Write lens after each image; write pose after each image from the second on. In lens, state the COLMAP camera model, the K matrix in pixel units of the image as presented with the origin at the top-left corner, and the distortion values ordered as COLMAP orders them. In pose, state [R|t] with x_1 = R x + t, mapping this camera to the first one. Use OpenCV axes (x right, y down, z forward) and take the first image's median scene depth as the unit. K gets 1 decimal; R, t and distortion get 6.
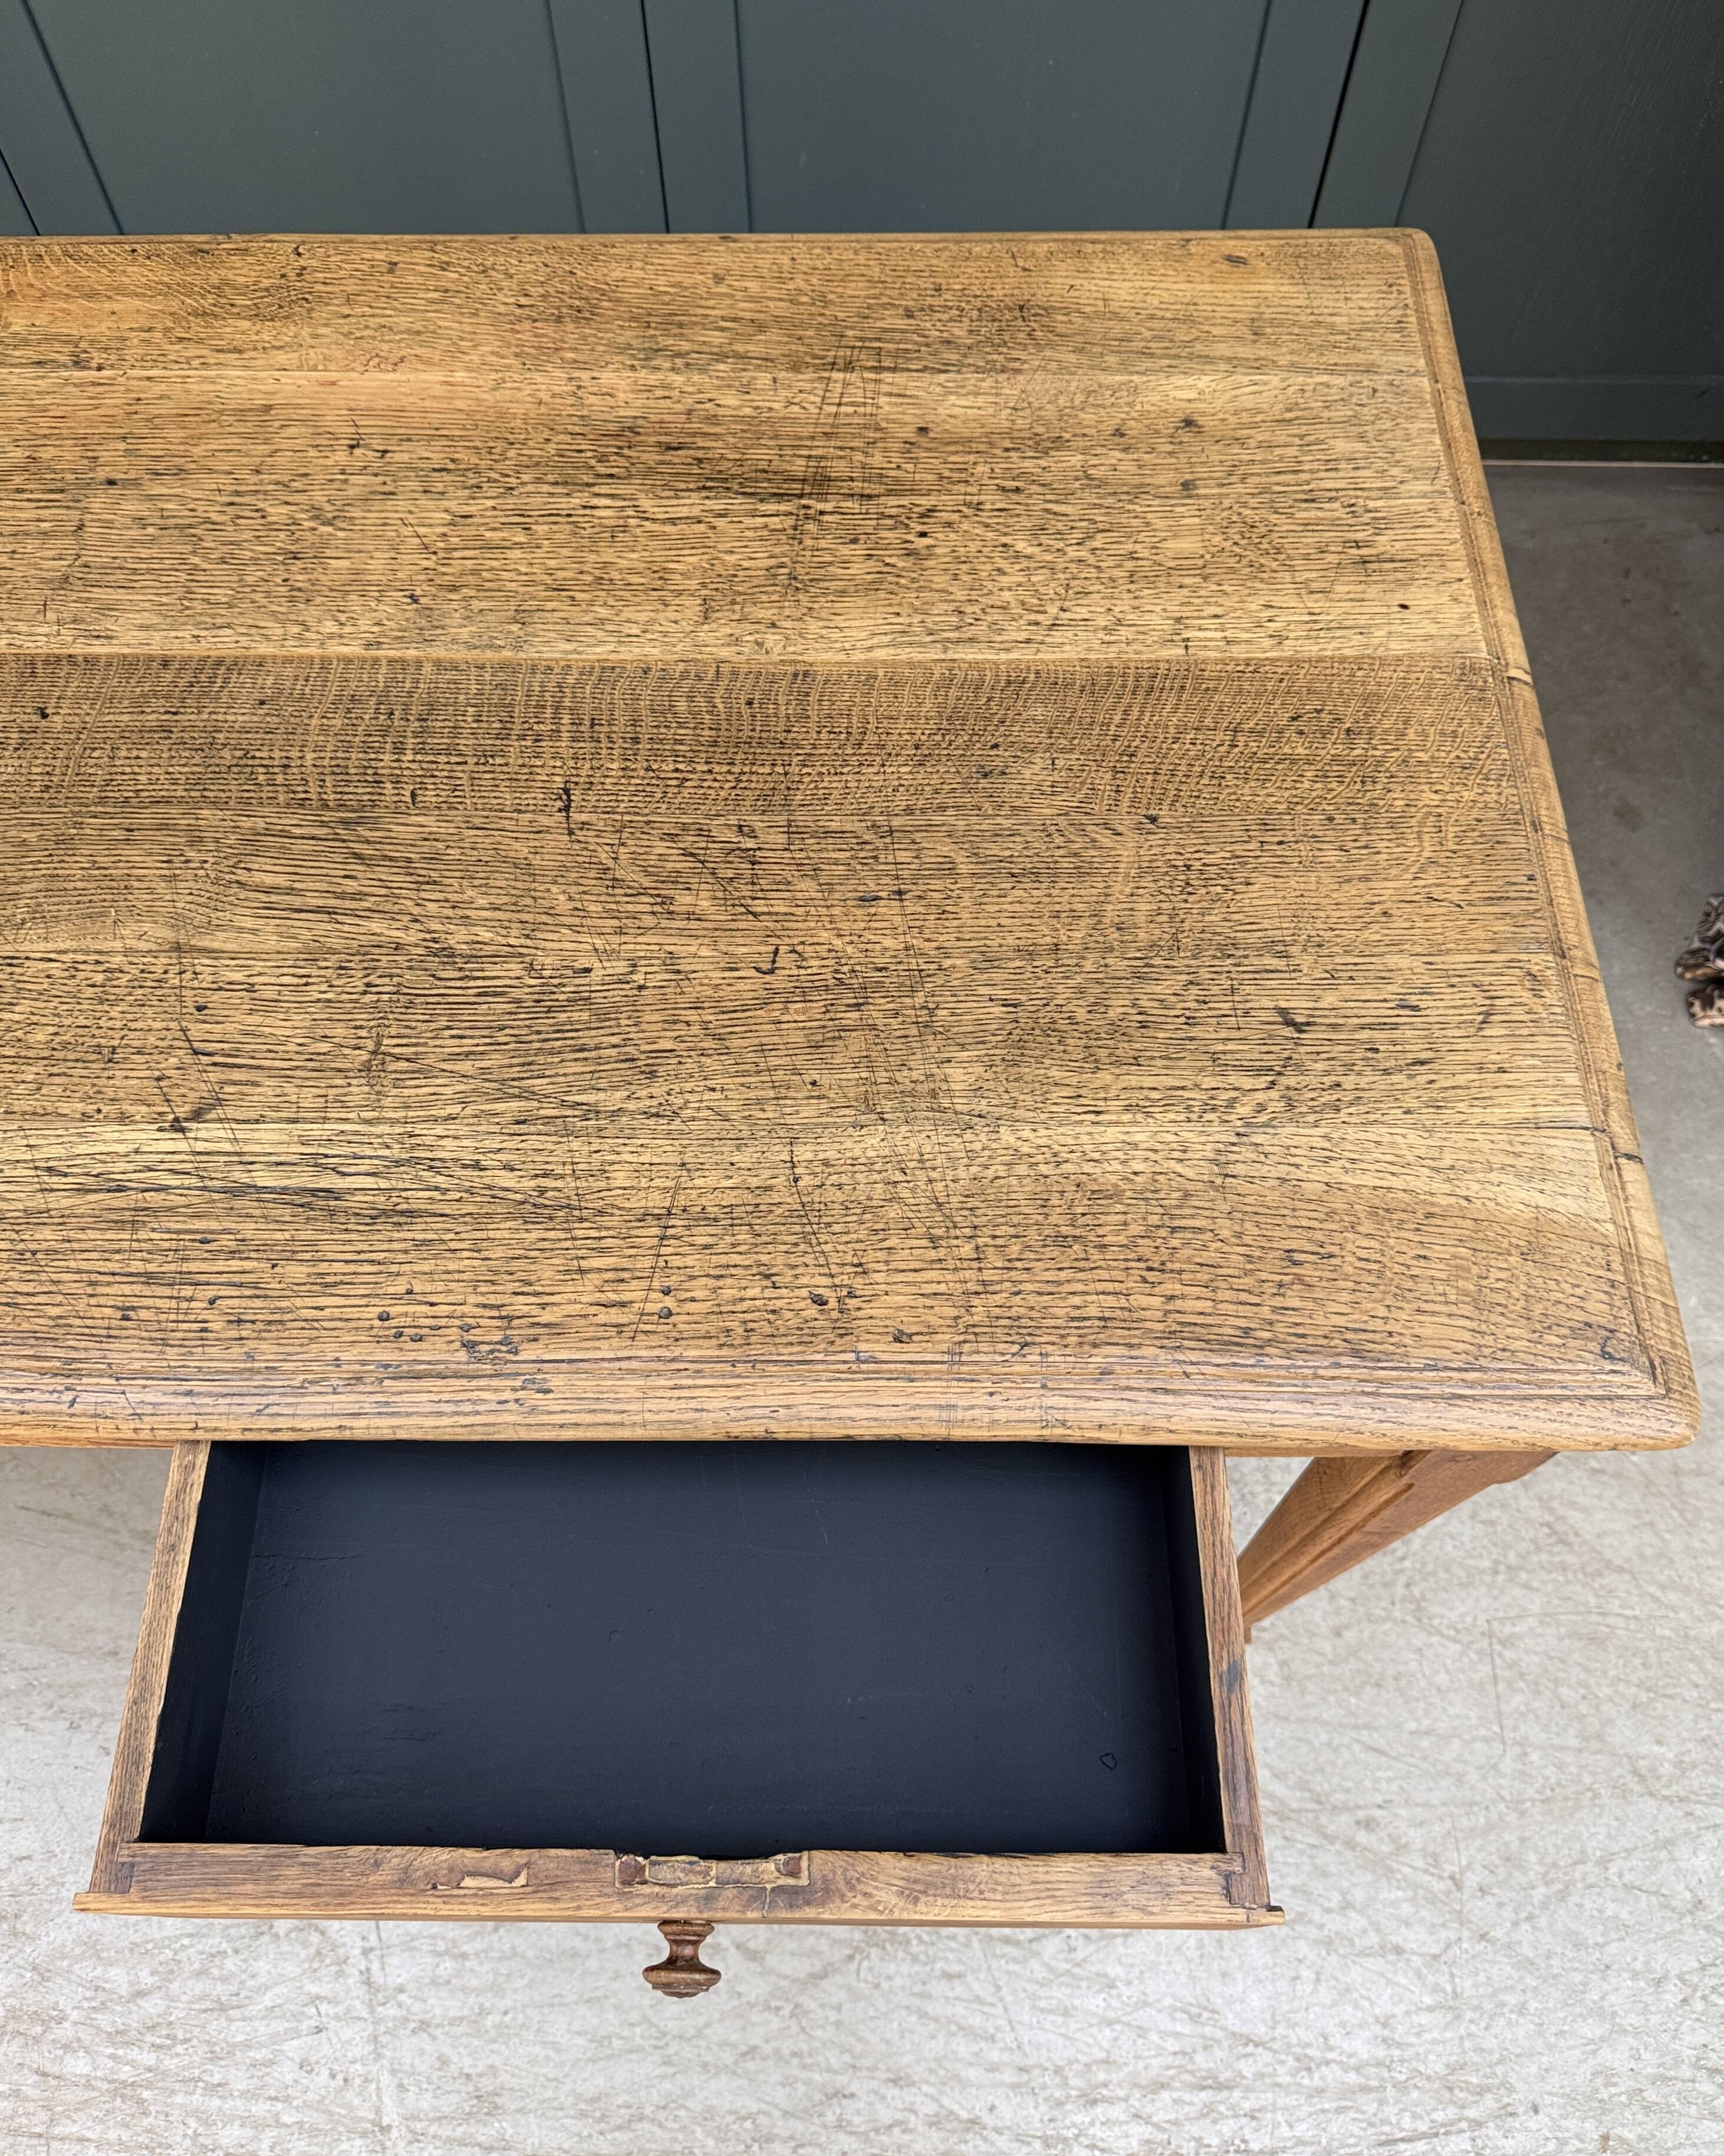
lens RADIAL K [[1675.0, 0, 853.5], [0, 1675.0, 1078.8], [0, 0, 1]] dist [-0.015161, -0.004493]
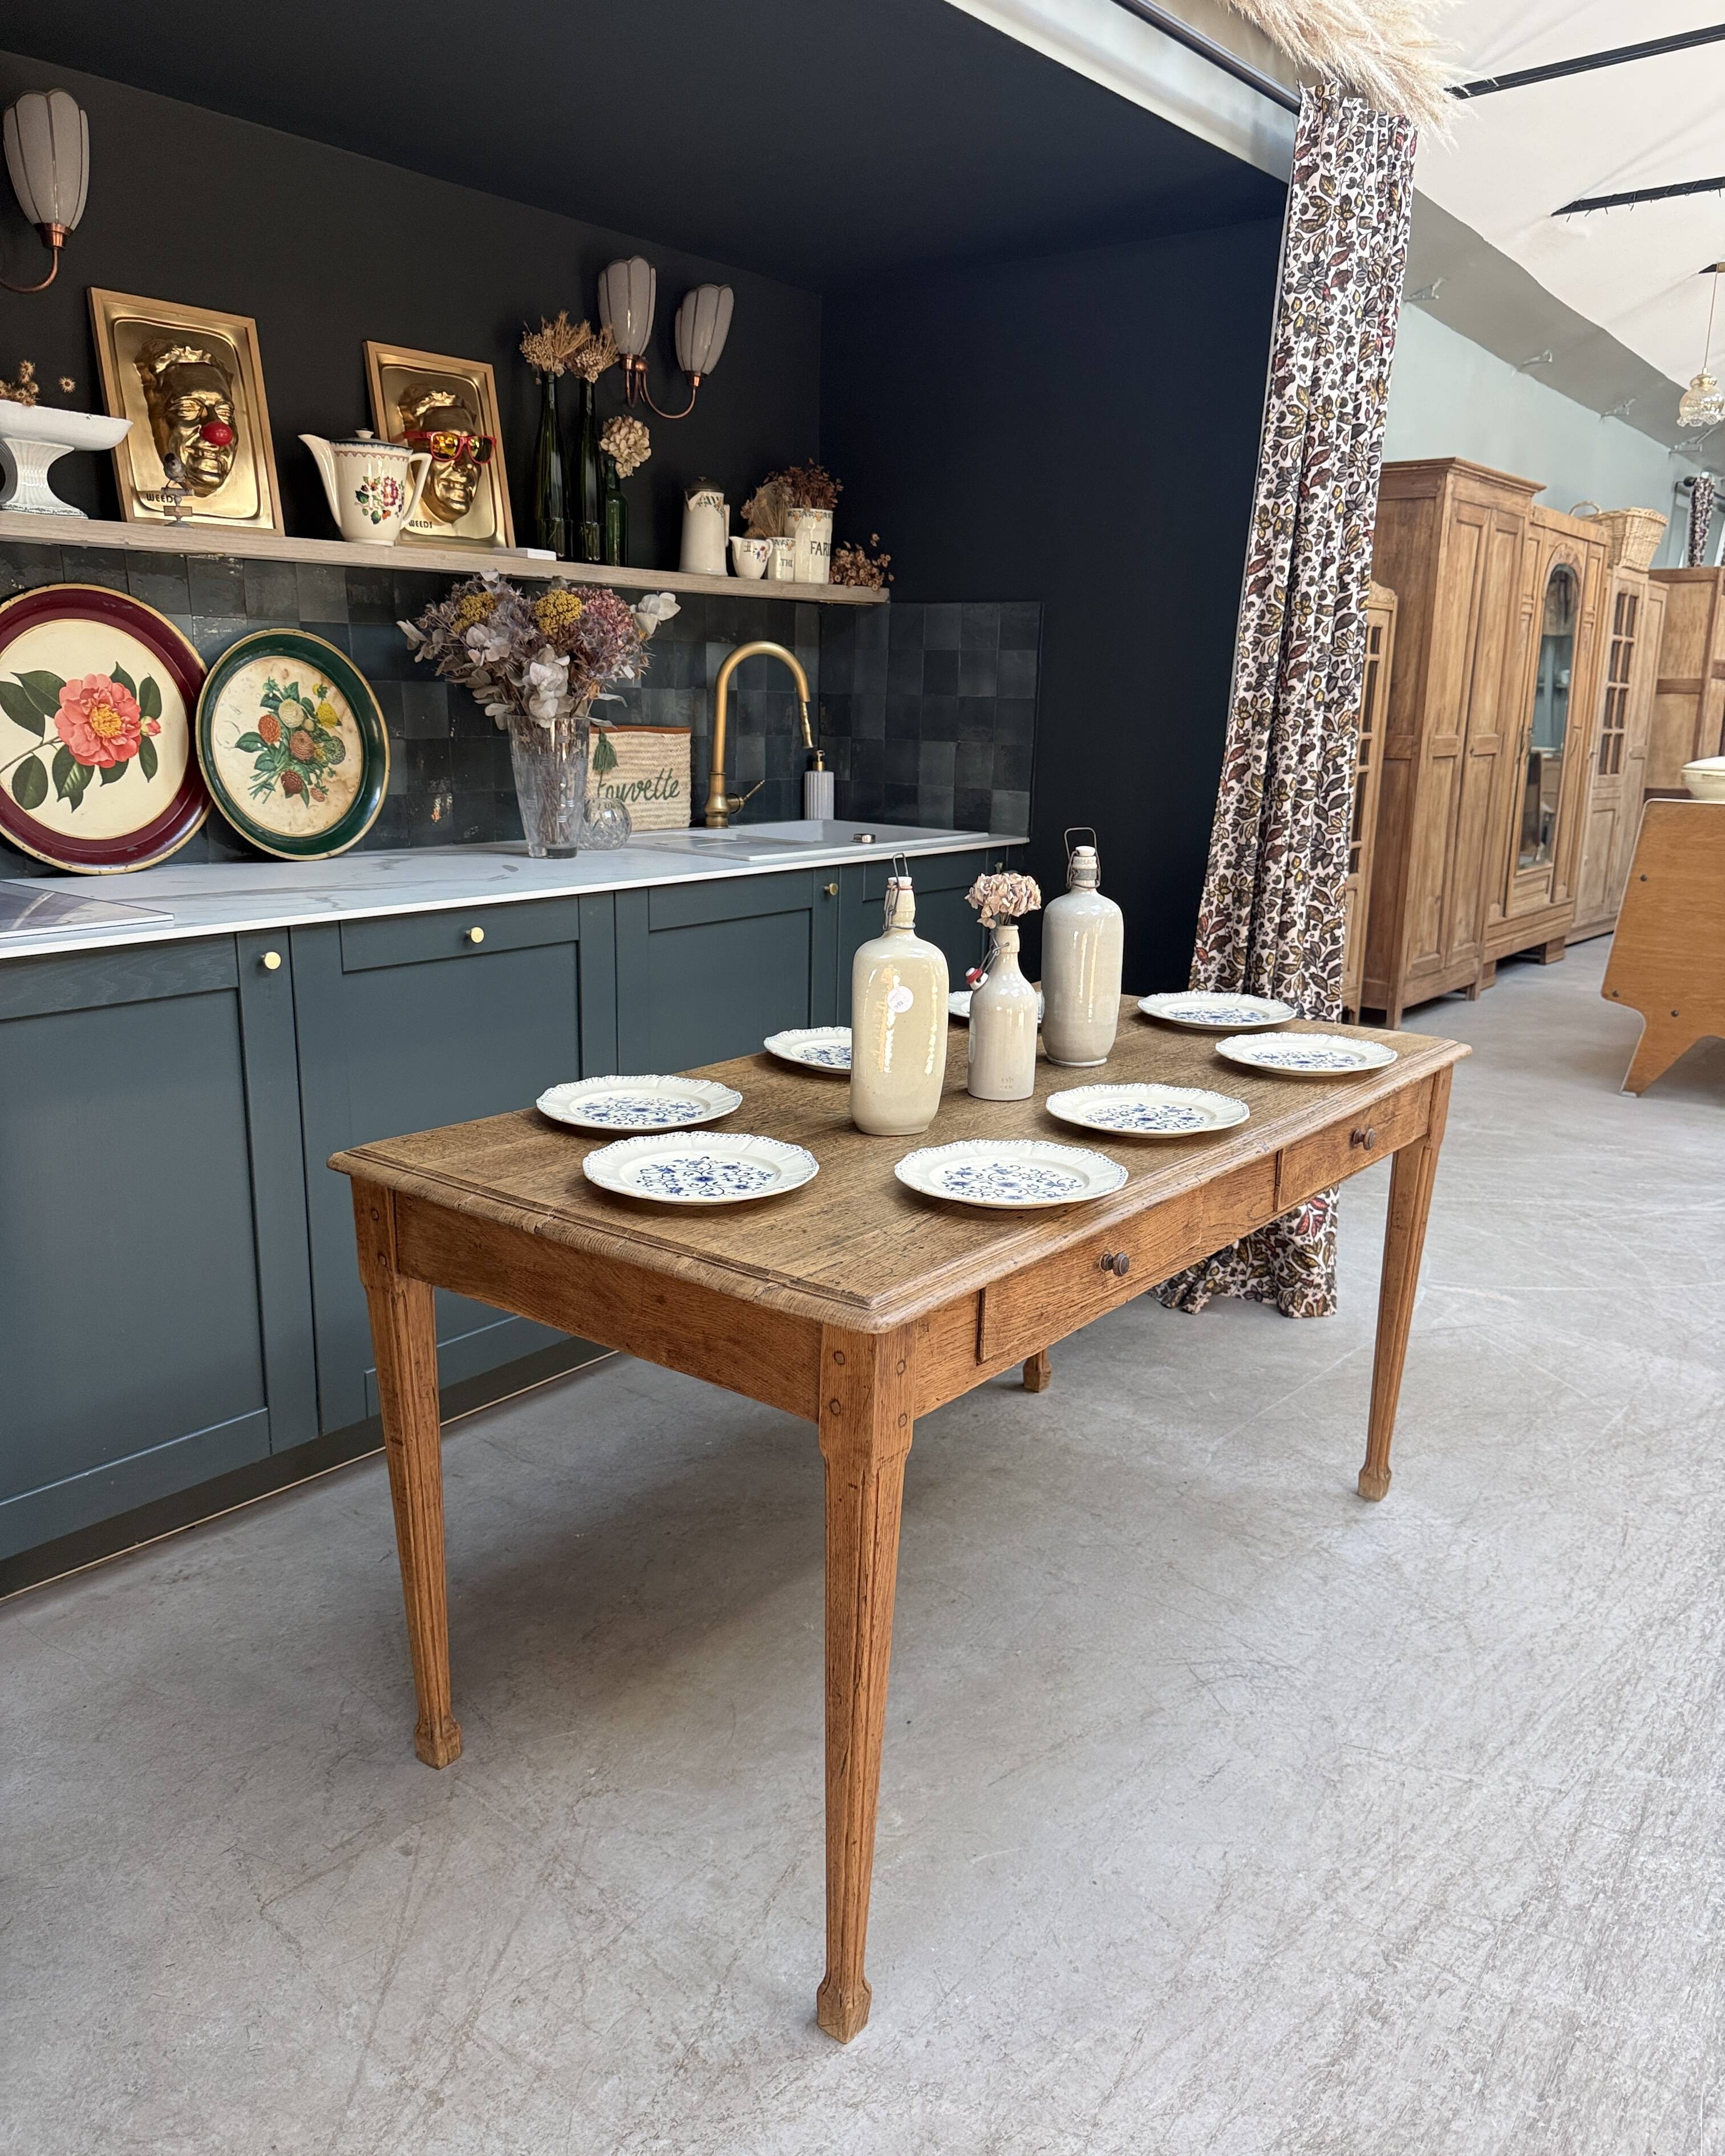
lens RADIAL K [[1626.1, 0, 860.5], [0, 1626.1, 1071.2], [0, 0, 1]] dist [0.005117, -0.015804]
pose [[0.608184, -0.174271, 0.774430, -2.146033], [0.692936, 0.592483, -0.410857, 0.547367], [-0.387236, 0.786507, 0.481098, -0.126027]]
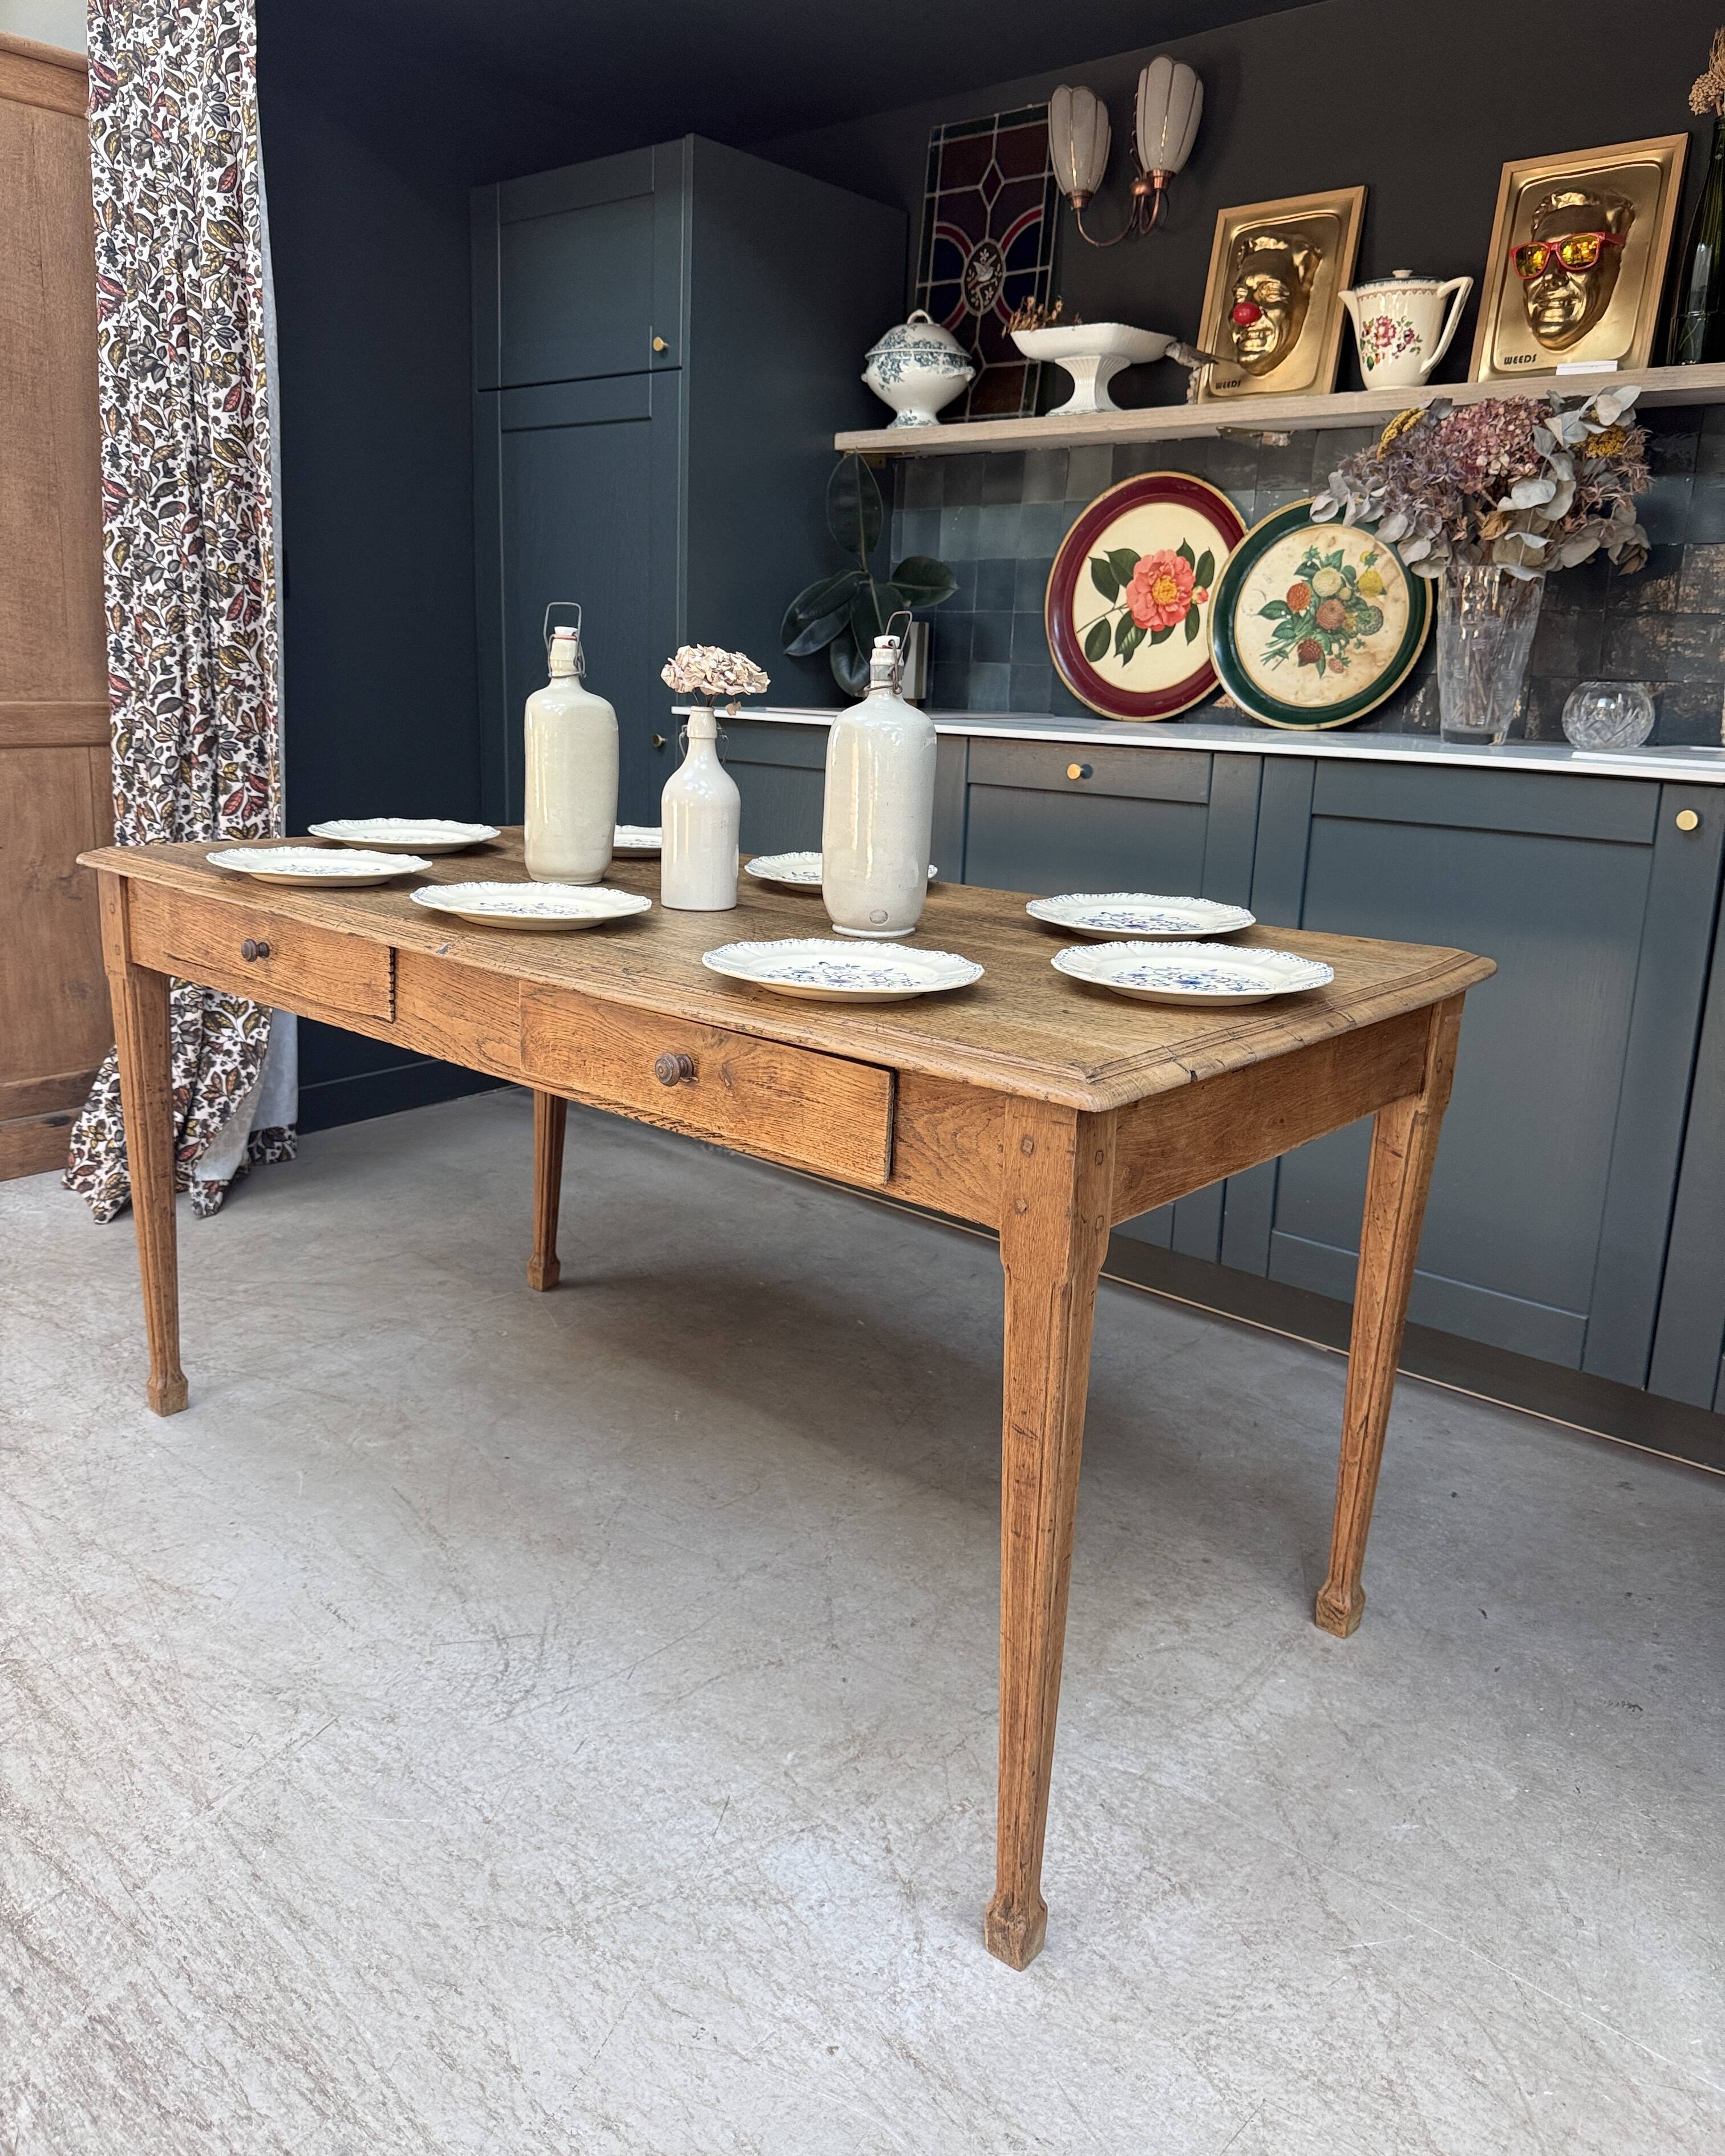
lens RADIAL K [[1631.1, 0, 864.0], [0, 1631.1, 1011.1], [0, 0, 1]] dist [-0.000840, -0.009478]
pose [[0.768937, 0.160406, -0.618875, 0.906574], [-0.580436, 0.580956, -0.570600, 0.835333], [0.268011, 0.797972, 0.539824, -0.005417]]
